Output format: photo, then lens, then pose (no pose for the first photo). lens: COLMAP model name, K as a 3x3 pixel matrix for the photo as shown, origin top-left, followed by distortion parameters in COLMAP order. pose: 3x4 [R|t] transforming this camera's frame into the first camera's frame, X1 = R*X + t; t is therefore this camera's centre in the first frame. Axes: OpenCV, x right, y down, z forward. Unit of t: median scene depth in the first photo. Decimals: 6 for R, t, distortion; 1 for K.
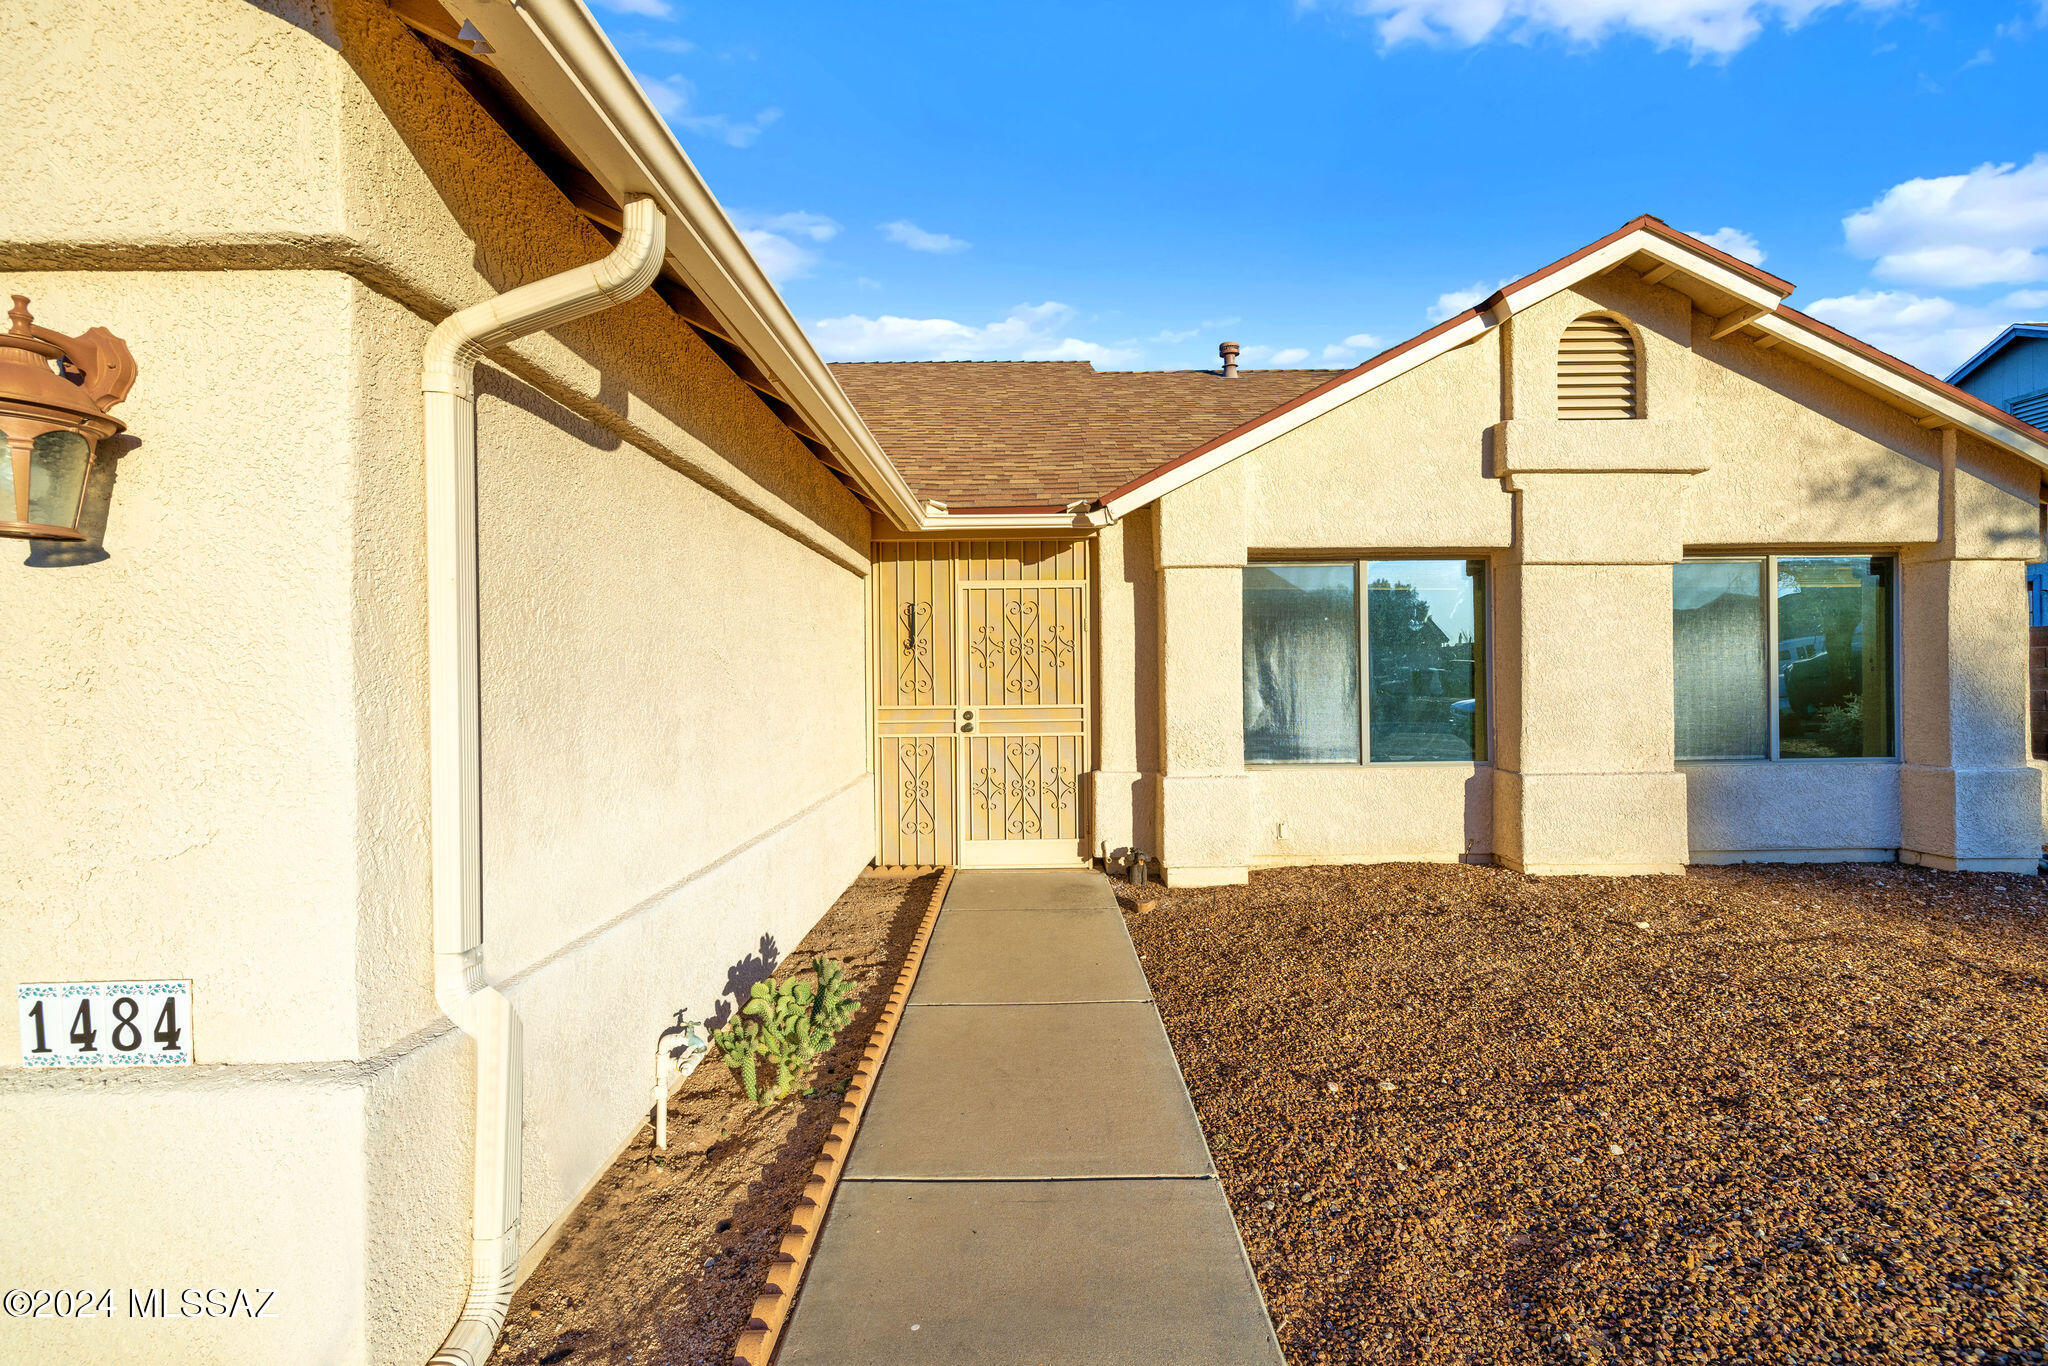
lens RADIAL K [[862.8, 0, 1032.8], [0, 862.8, 683.4], [0, 0, 1]] dist [-0.001865, -0.000031]
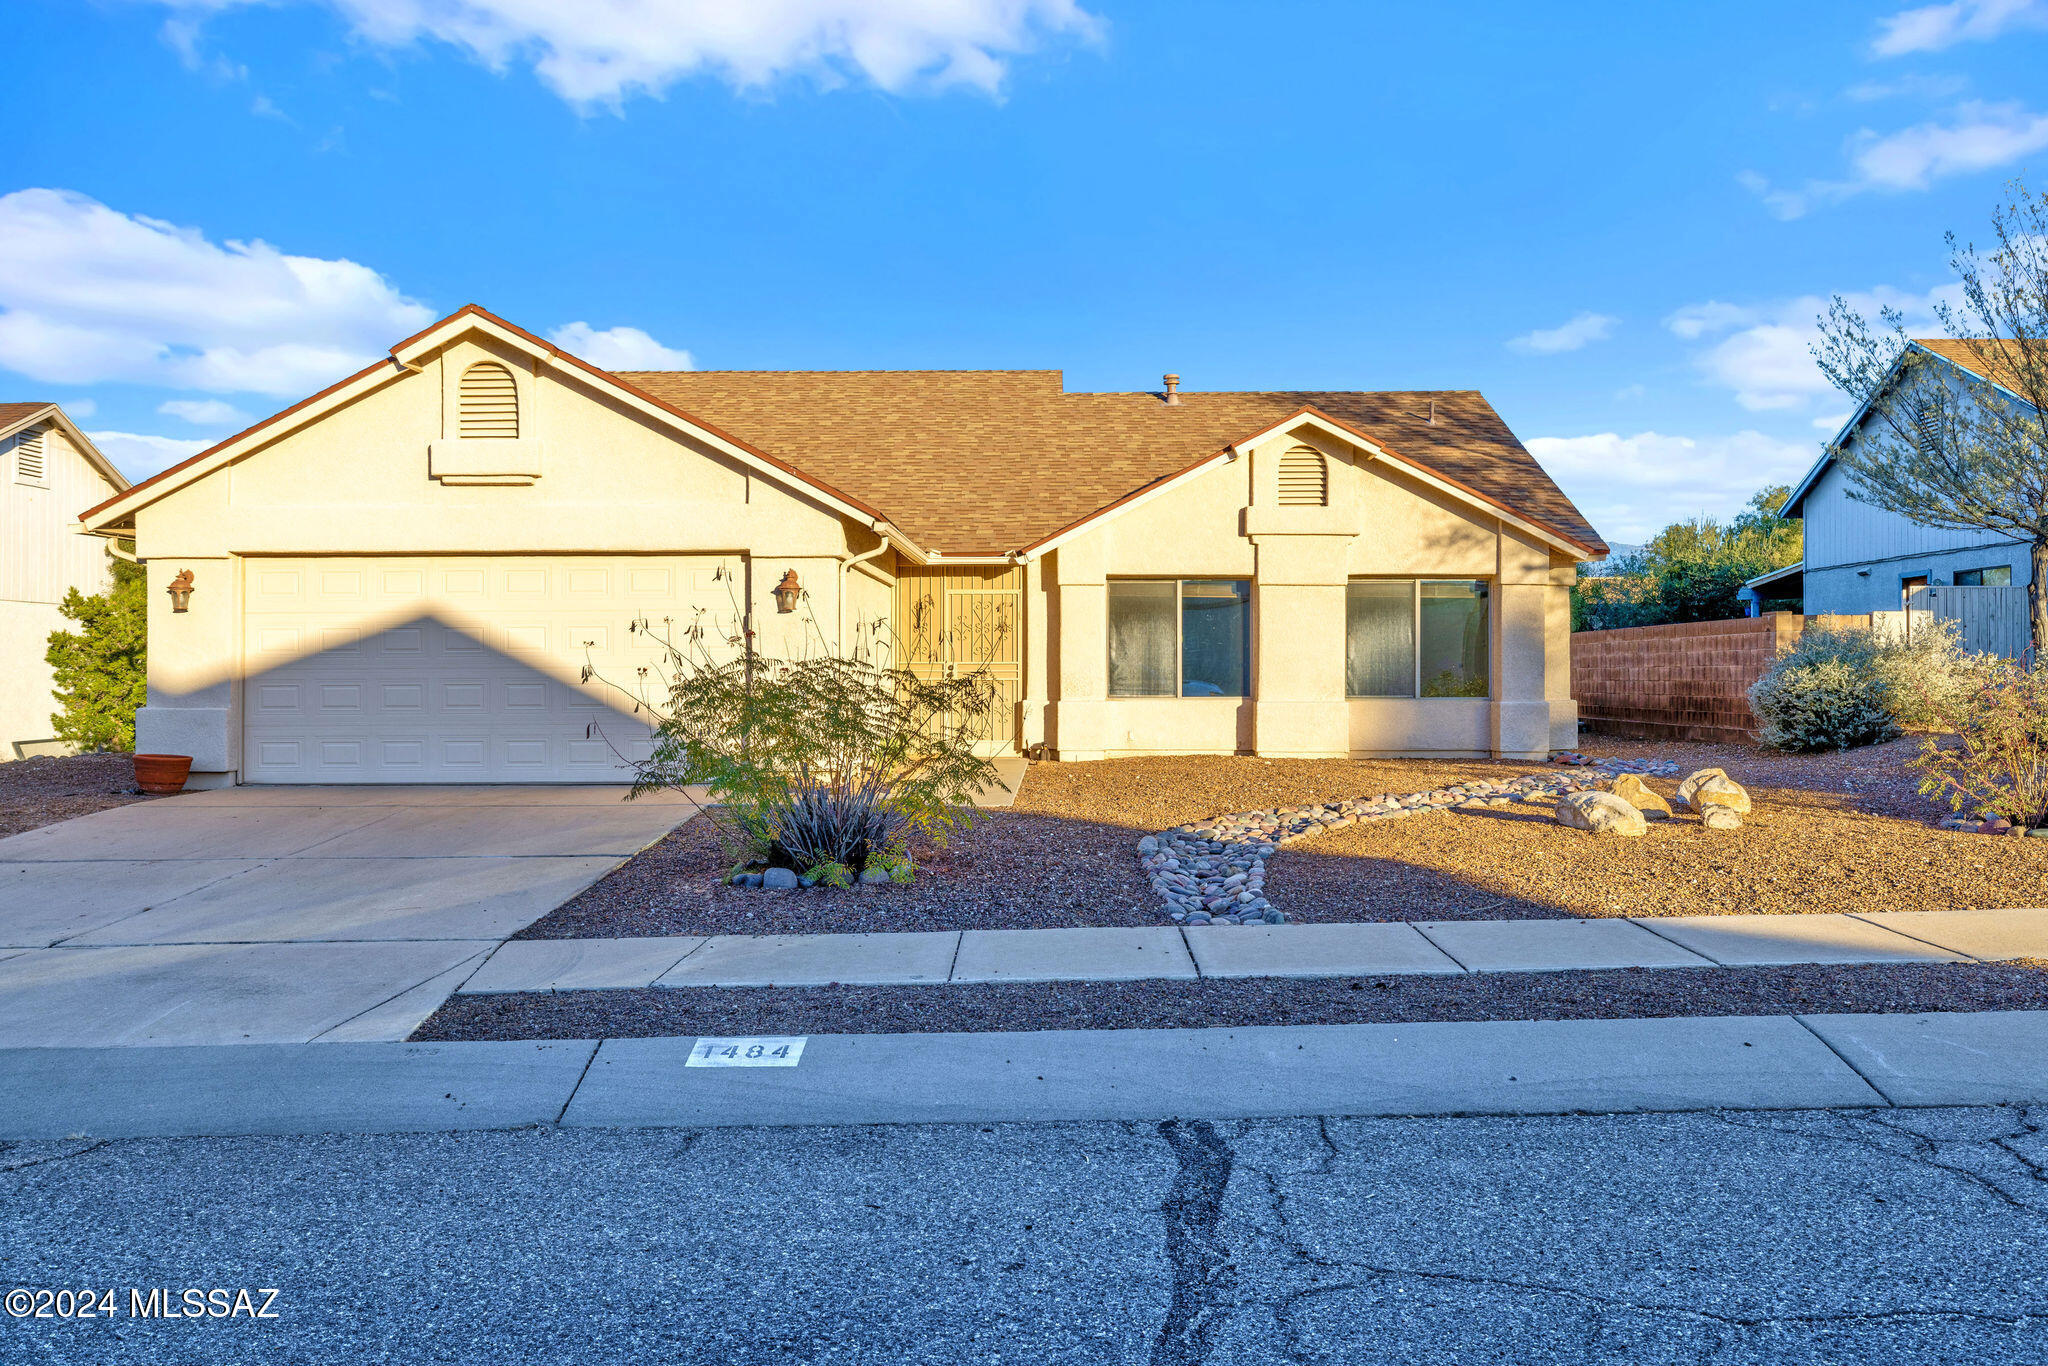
lens RADIAL K [[1542.9, 0, 1017.3], [0, 1542.9, 678.0], [0, 0, 1]] dist [0.081061, 0.000865]
pose [[0.999490, 0.010205, -0.030244, 0.161304], [-0.010344, 0.999937, -0.004461, 0.074965], [0.030197, 0.004772, 0.999533, -2.218384]]
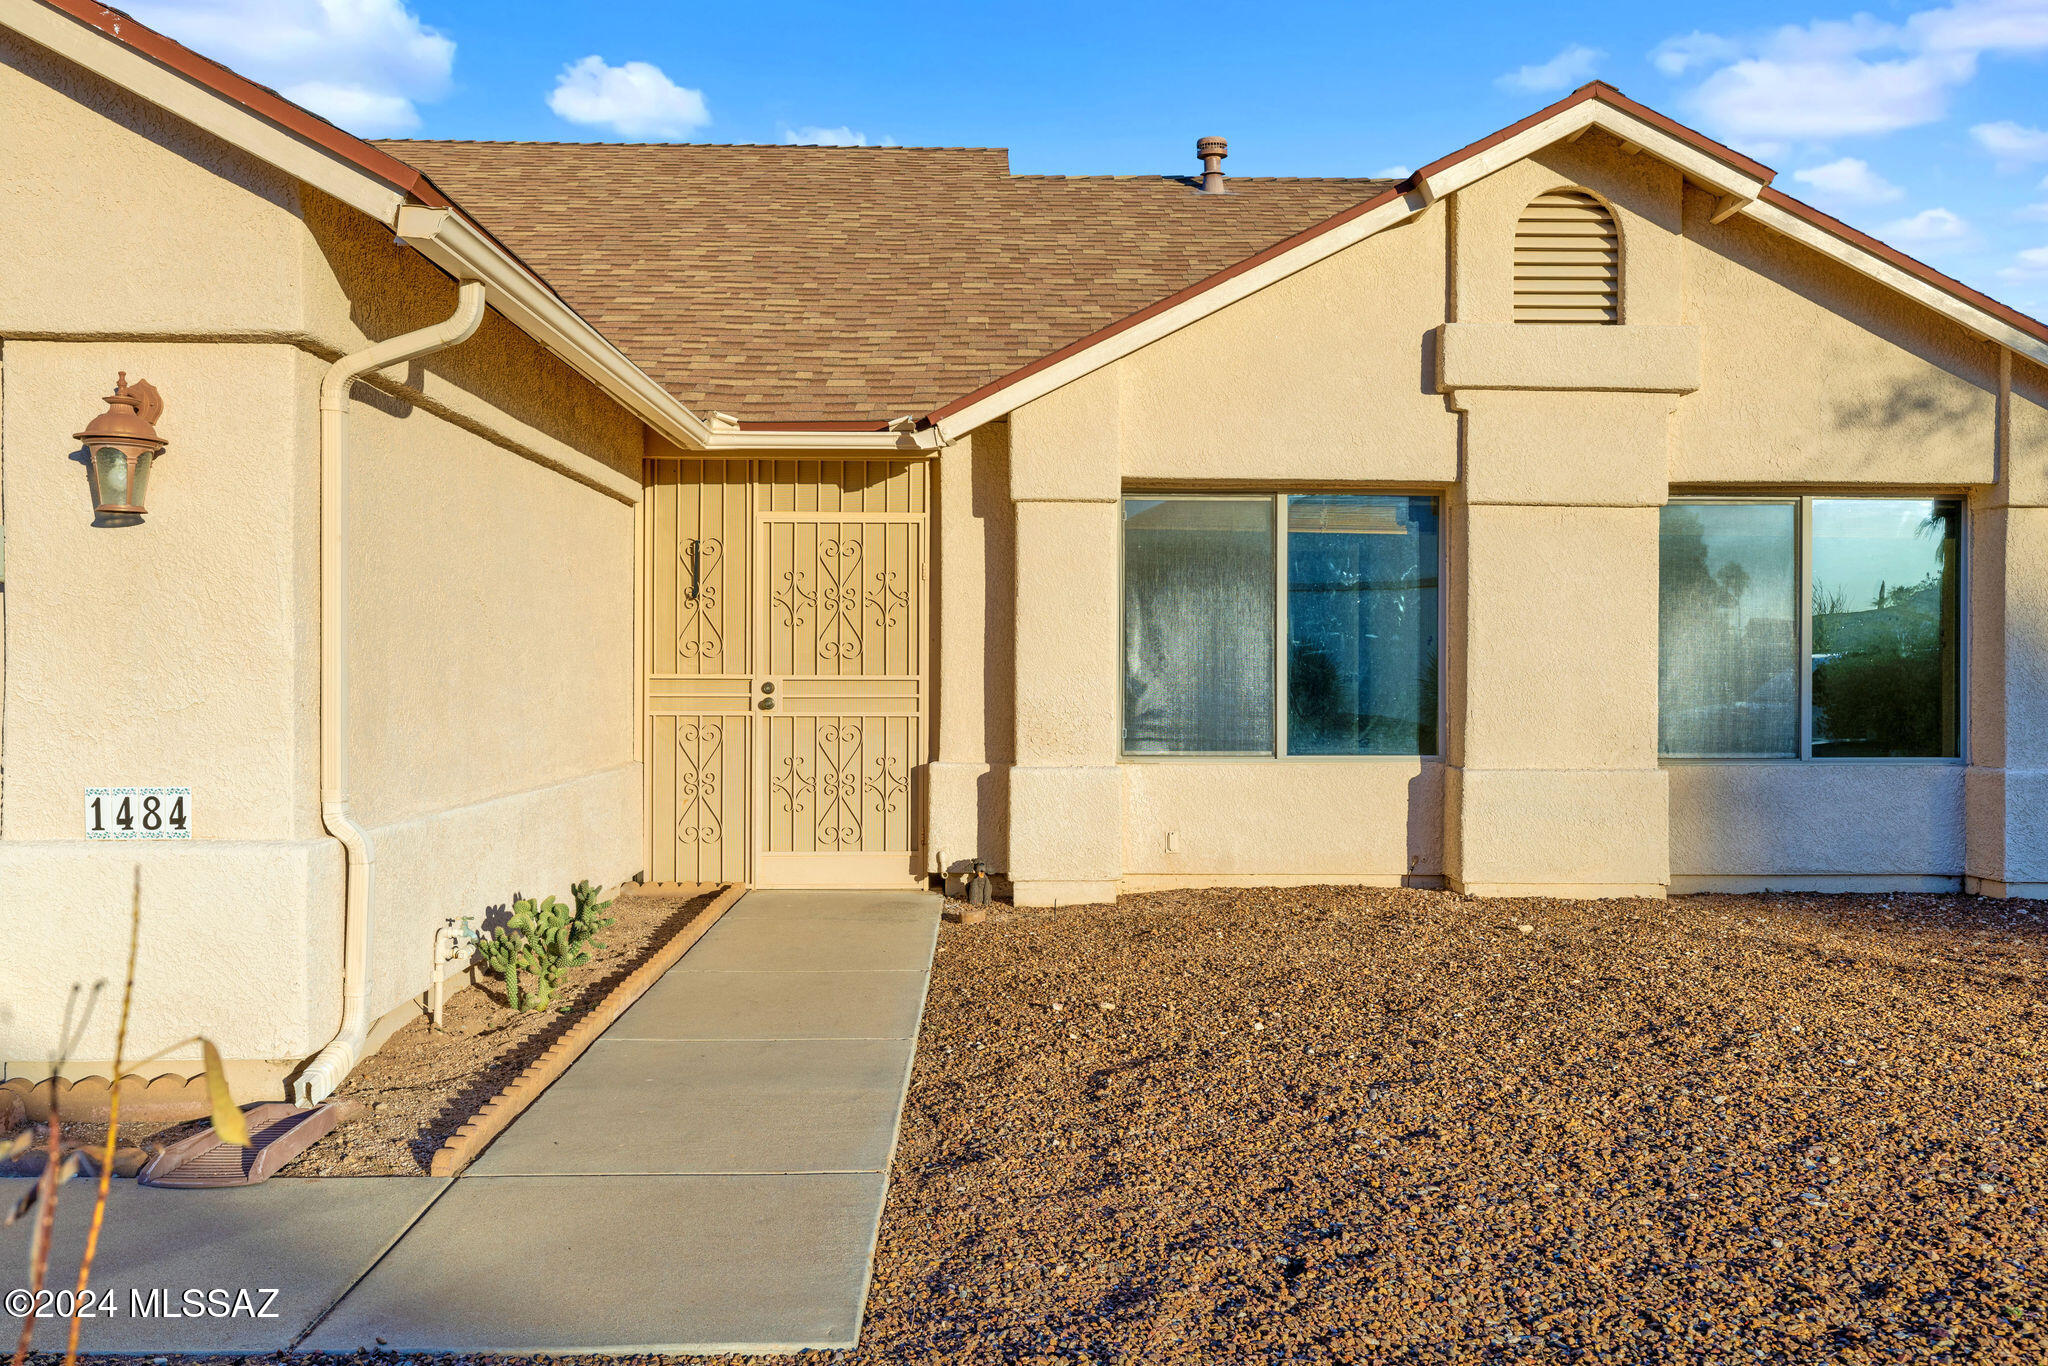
lens RADIAL K [[1744.9, 0, 1024.2], [0, 1744.9, 686.8], [0, 0, 1]] dist [0.005852, 0.011730]
pose [[0.999704, 0.014132, 0.019801, 0.129758], [-0.014138, 0.999900, 0.000167, 0.034976], [-0.019797, -0.000447, 0.999804, -0.588104]]
